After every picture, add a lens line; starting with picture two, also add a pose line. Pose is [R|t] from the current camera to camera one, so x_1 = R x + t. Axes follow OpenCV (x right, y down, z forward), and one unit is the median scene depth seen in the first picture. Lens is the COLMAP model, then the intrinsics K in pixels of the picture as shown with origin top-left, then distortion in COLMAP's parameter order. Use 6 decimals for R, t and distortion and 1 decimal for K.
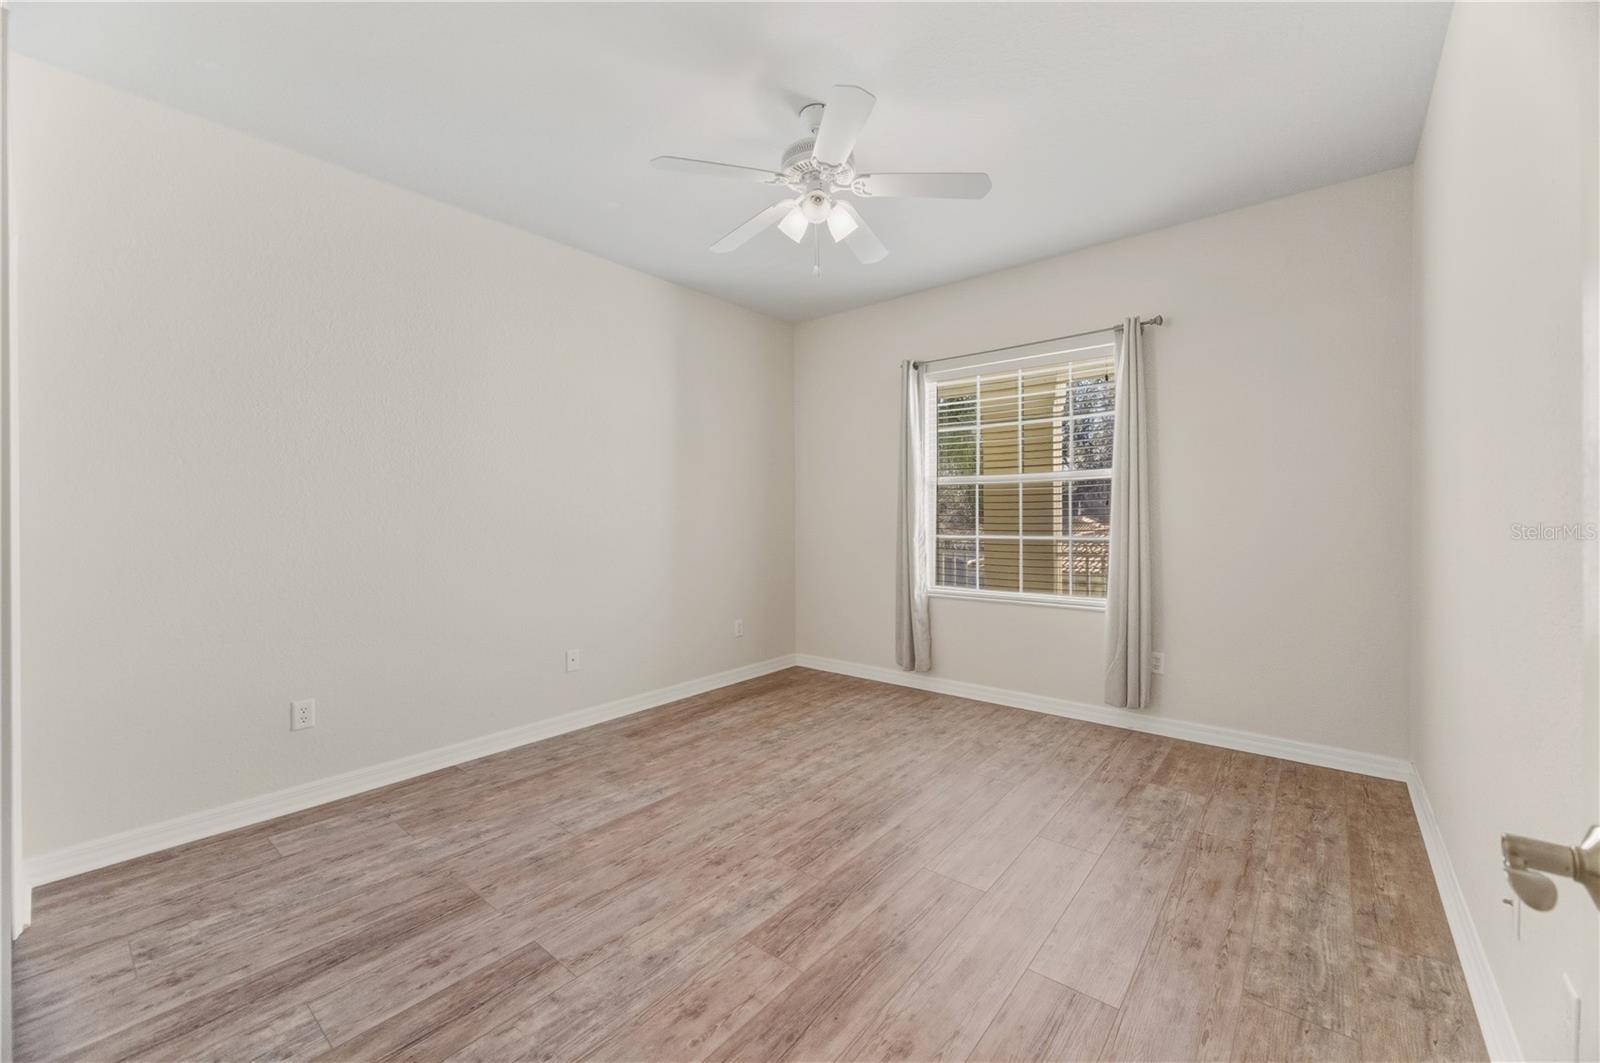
lens RADIAL K [[653.0, 0, 801.2], [0, 653.0, 529.3], [0, 0, 1]] dist [0.002203, -0.000435]
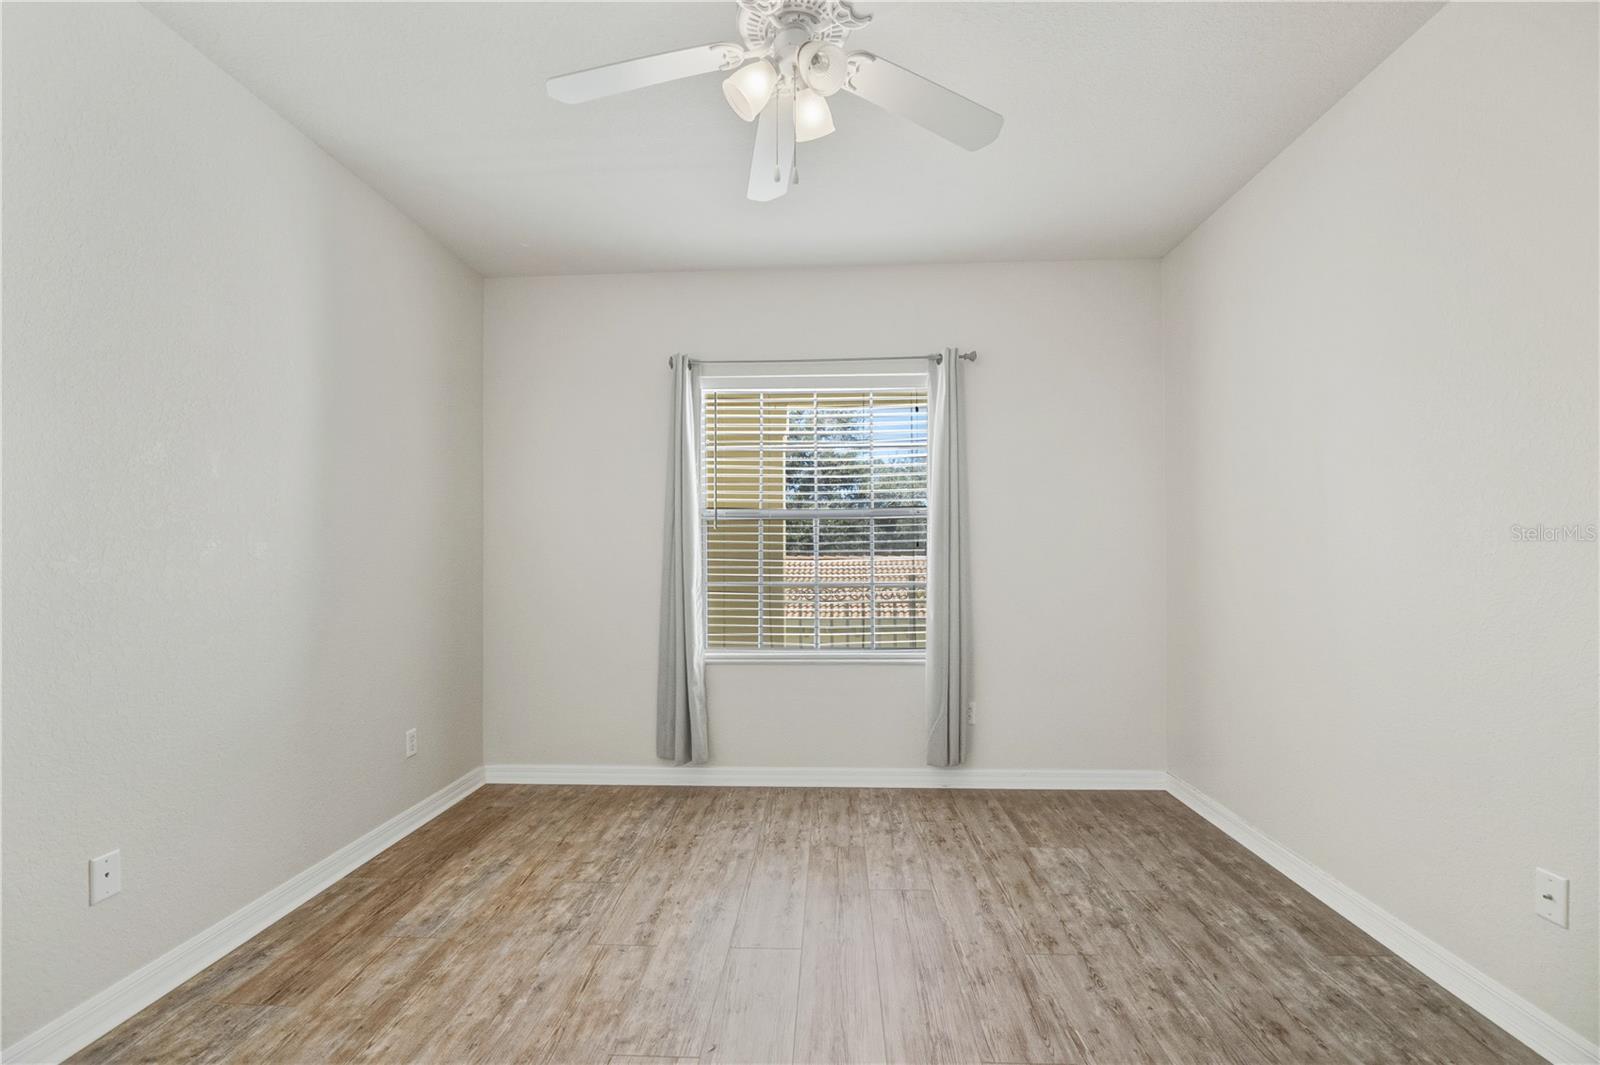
lens RADIAL K [[703.5, 0, 815.6], [0, 703.5, 555.5], [0, 0, 1]] dist [-0.012479, -0.002298]
pose [[0.792324, 0.002144, 0.610097, -0.254956], [0.014217, 0.999657, -0.021977, -0.005956], [-0.609935, 0.026087, 0.792022, 0.313784]]
